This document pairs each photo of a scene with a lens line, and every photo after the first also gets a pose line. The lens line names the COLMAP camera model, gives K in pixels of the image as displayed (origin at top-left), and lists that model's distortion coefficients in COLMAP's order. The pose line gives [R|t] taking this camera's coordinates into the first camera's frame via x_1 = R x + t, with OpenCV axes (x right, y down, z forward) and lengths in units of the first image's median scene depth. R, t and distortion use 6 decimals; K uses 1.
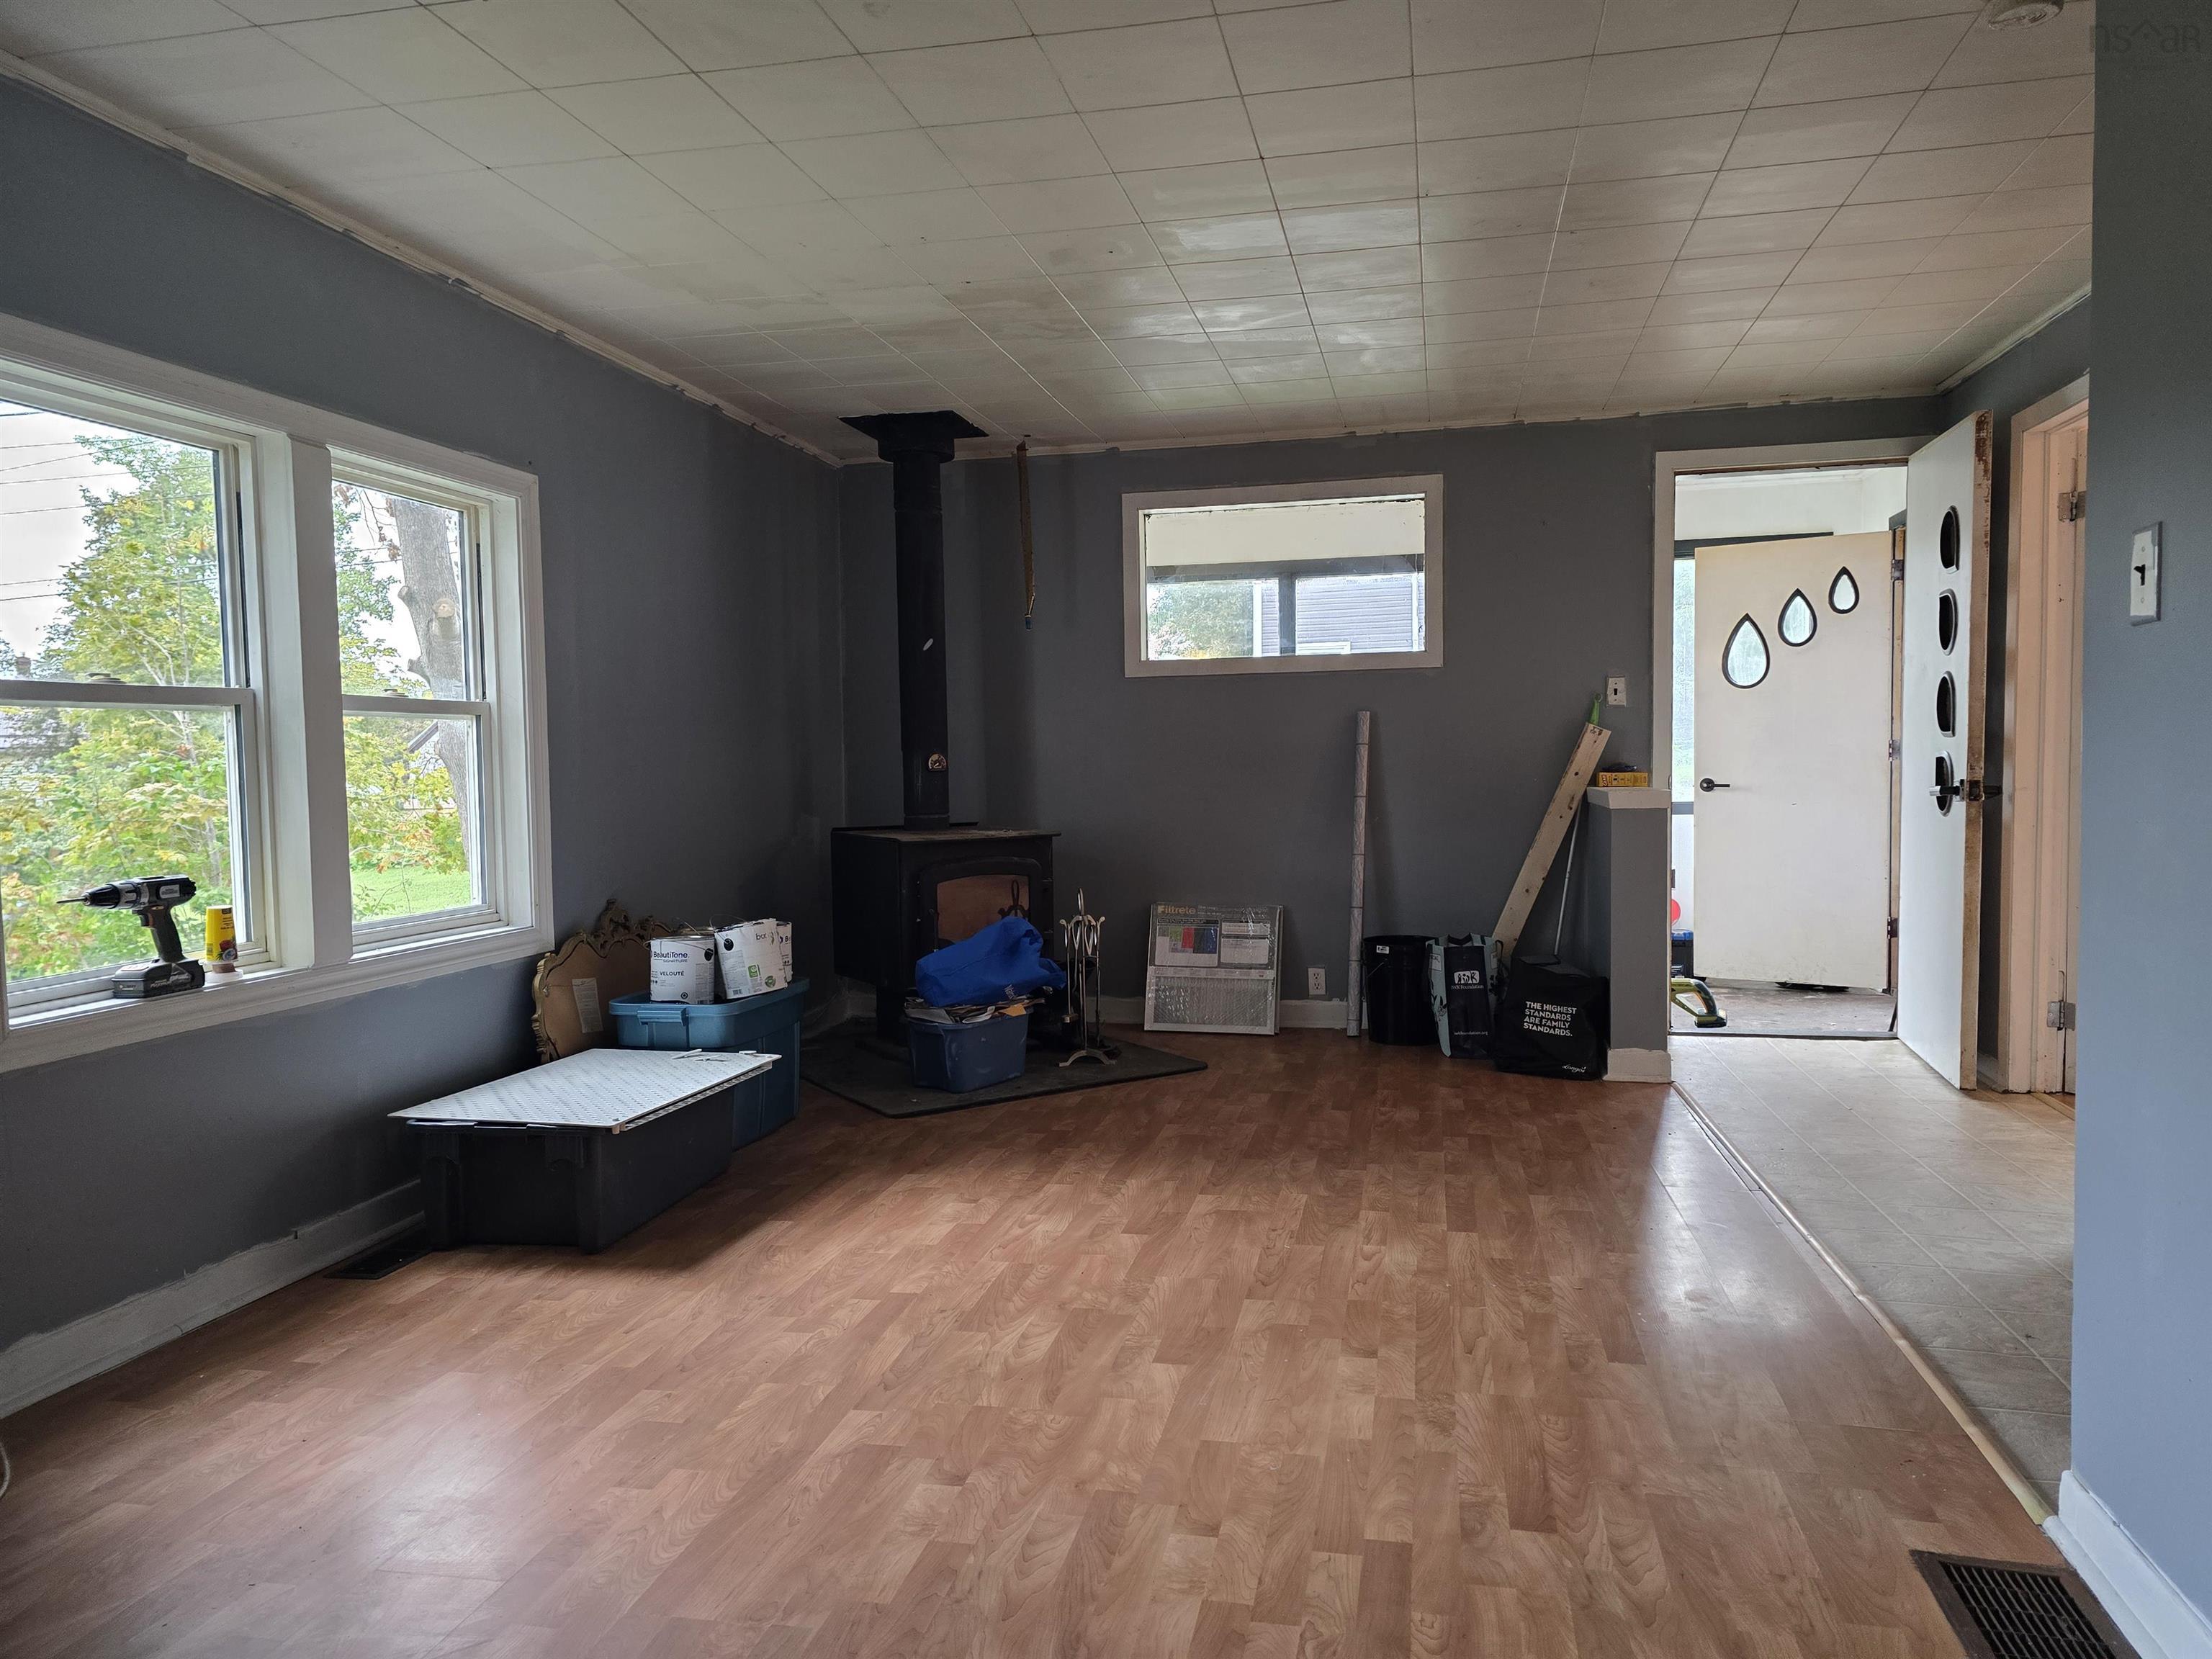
lens RADIAL K [[1504.2, 0, 1085.4], [0, 1504.2, 839.6], [0, 0, 1]] dist [0.109330, -0.139572]
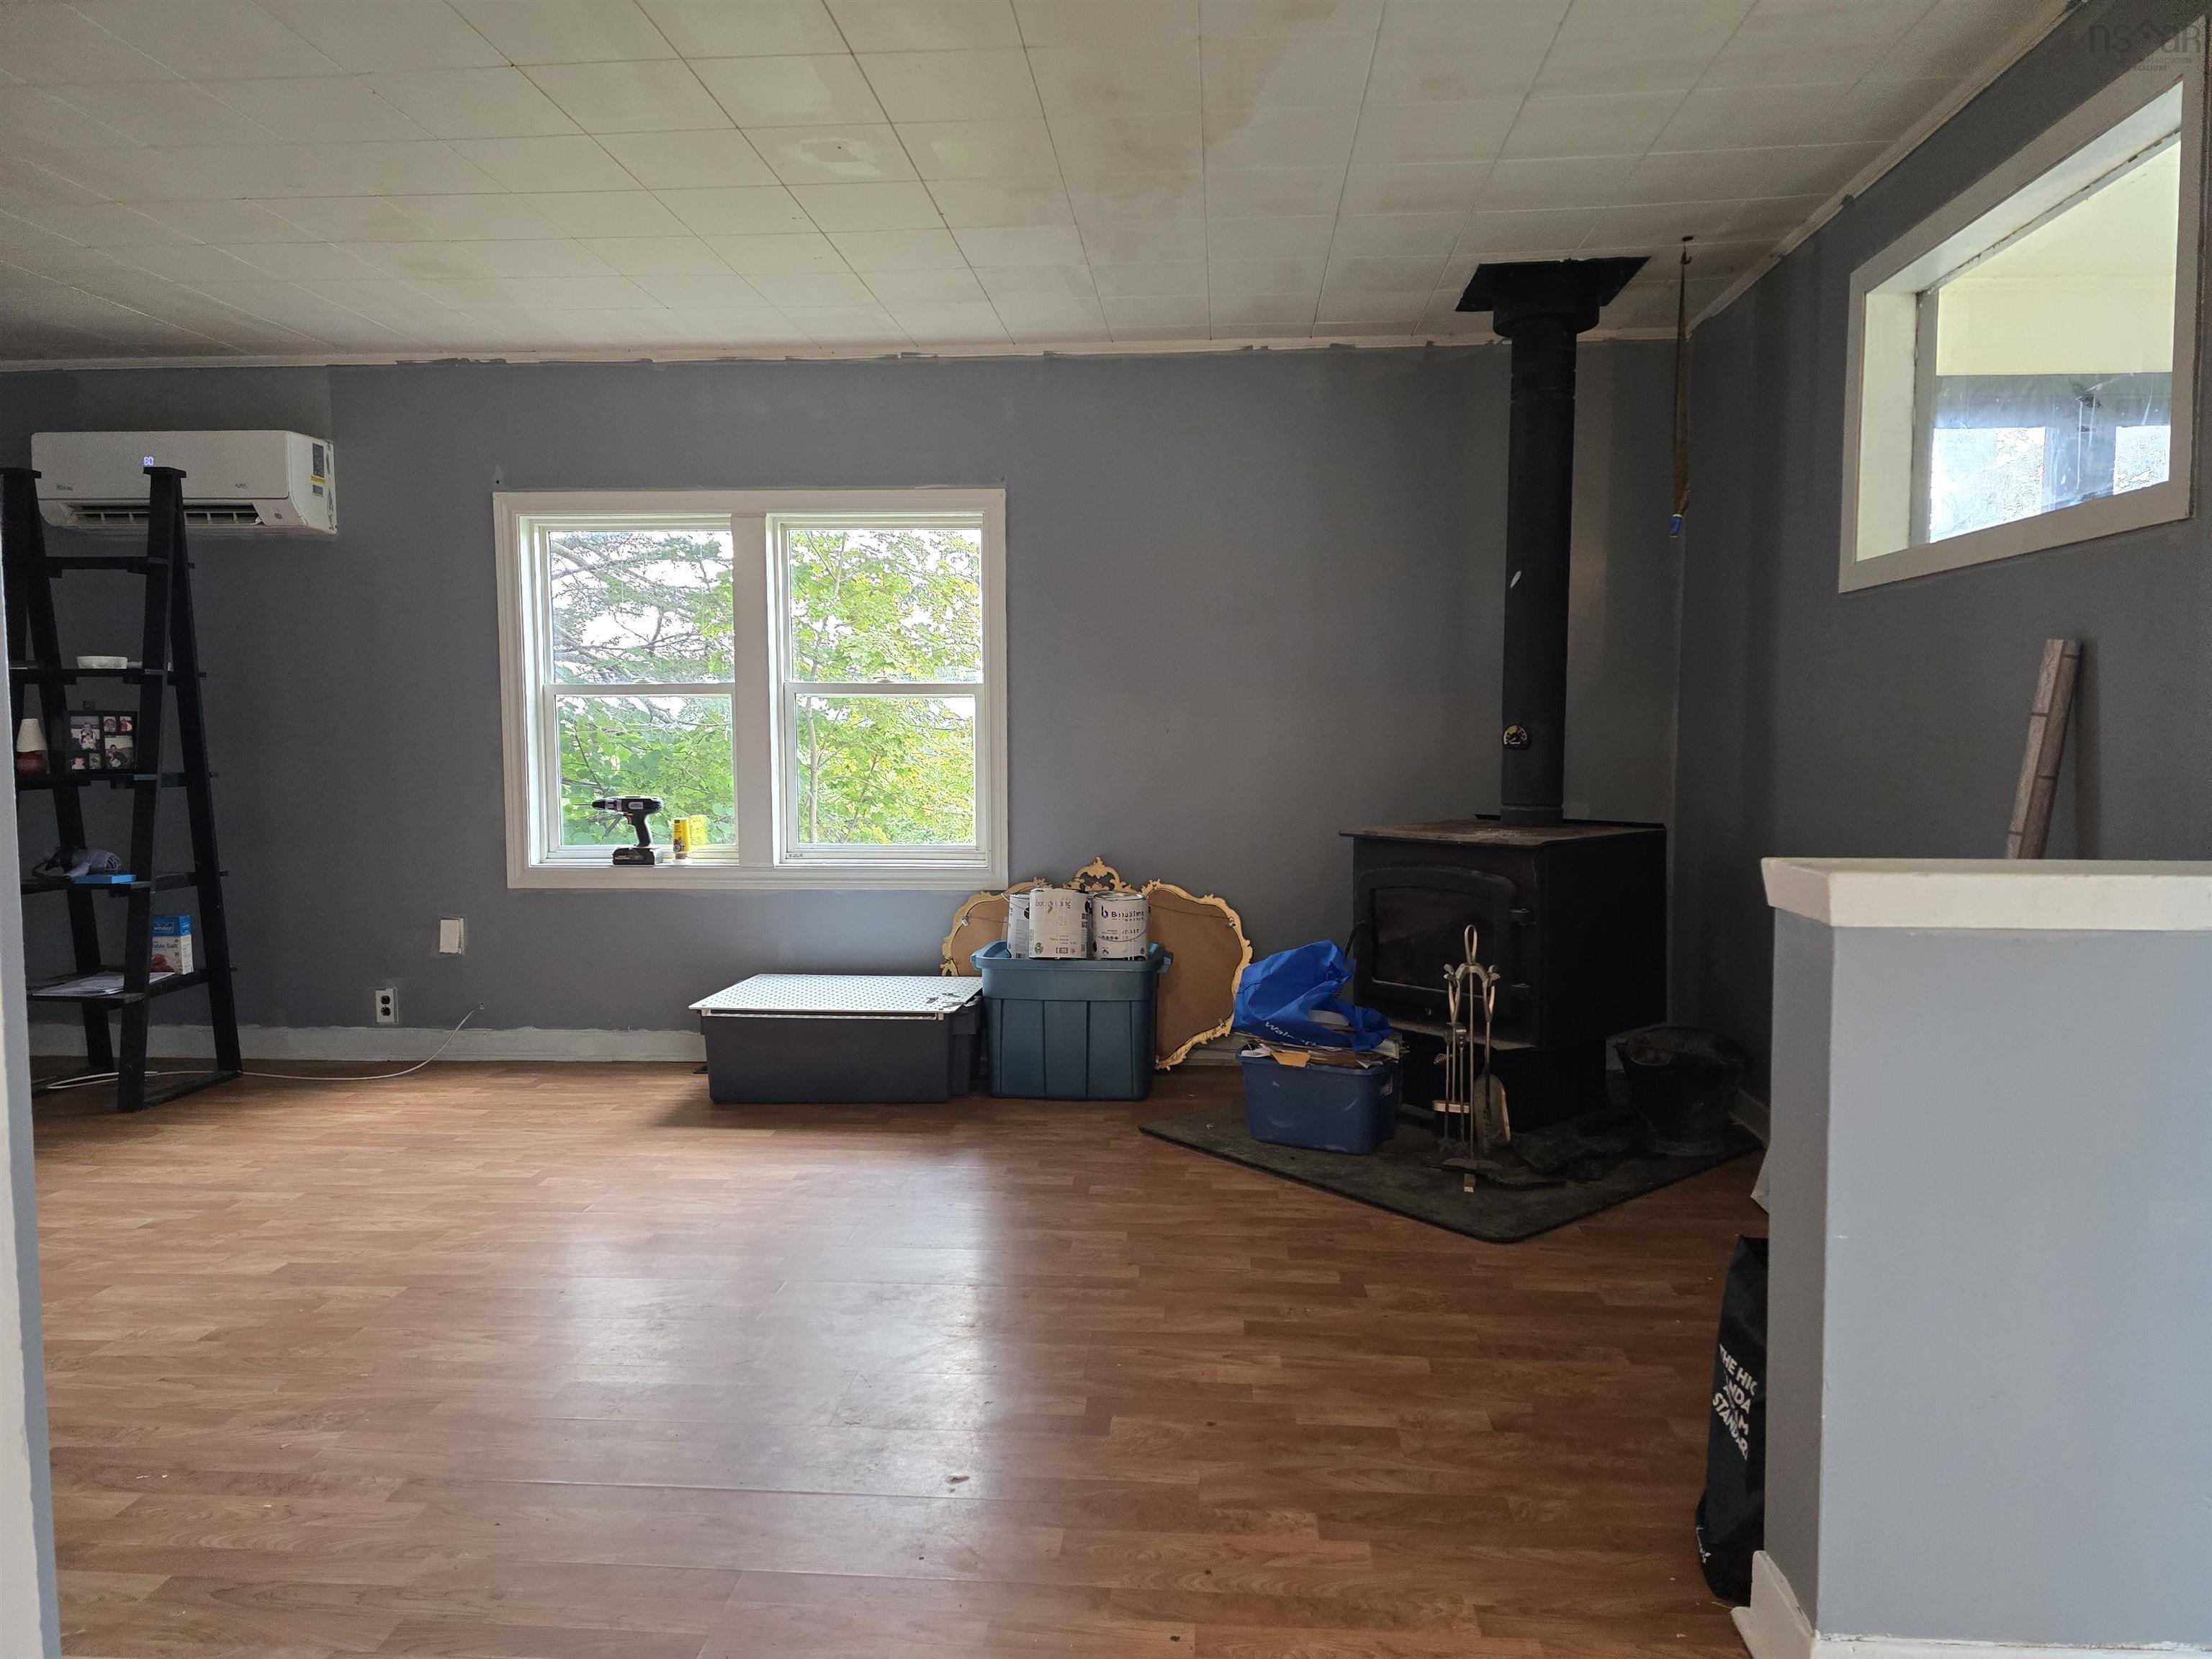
lens RADIAL K [[1430.1, 0, 1106.0], [0, 1430.1, 829.5], [0, 0, 1]] dist [0.062438, -0.067479]
pose [[0.158646, 0.082471, -0.983885, 1.084937], [-0.053629, 0.995754, 0.074818, -0.089311], [0.985878, 0.040896, 0.162395, 1.287174]]
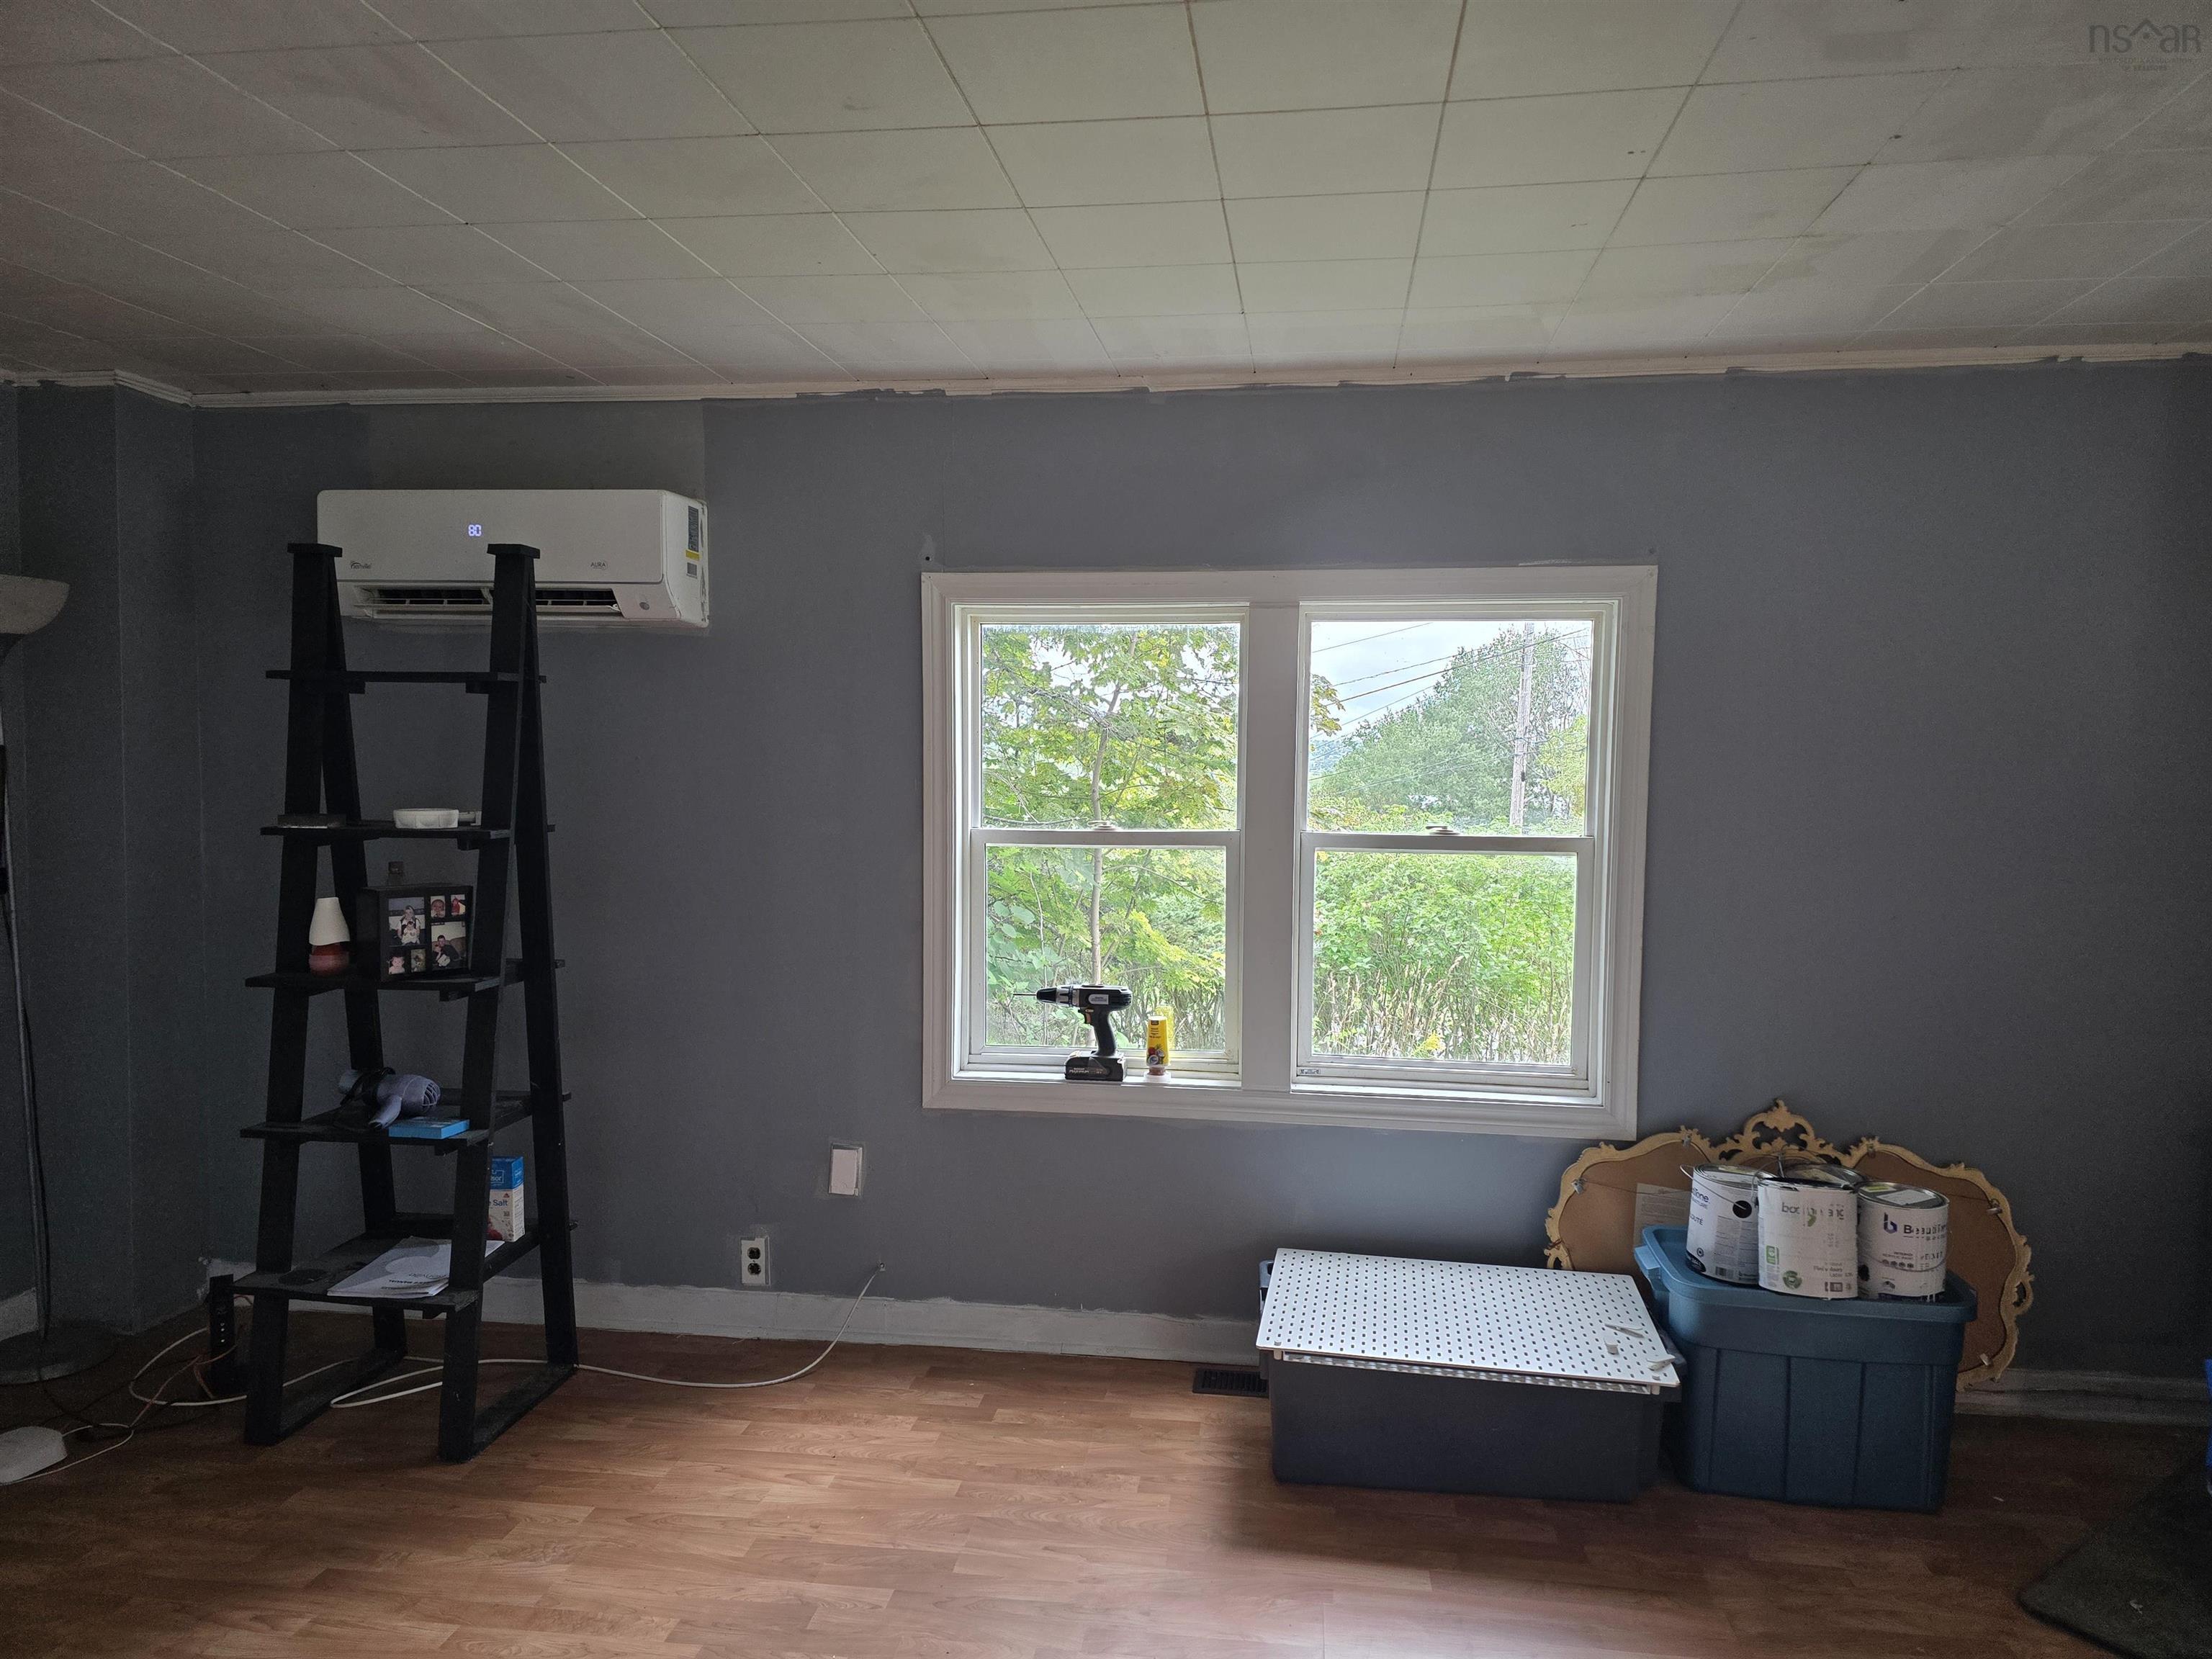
lens RADIAL K [[1461.1, 0, 1117.3], [0, 1461.1, 839.1], [0, 0, 1]] dist [0.105556, -0.123327]
pose [[0.088983, 0.077033, -0.993050, 0.584296], [-0.064361, 0.995366, 0.071446, -0.185244], [0.993952, 0.057557, 0.093528, 0.919054]]
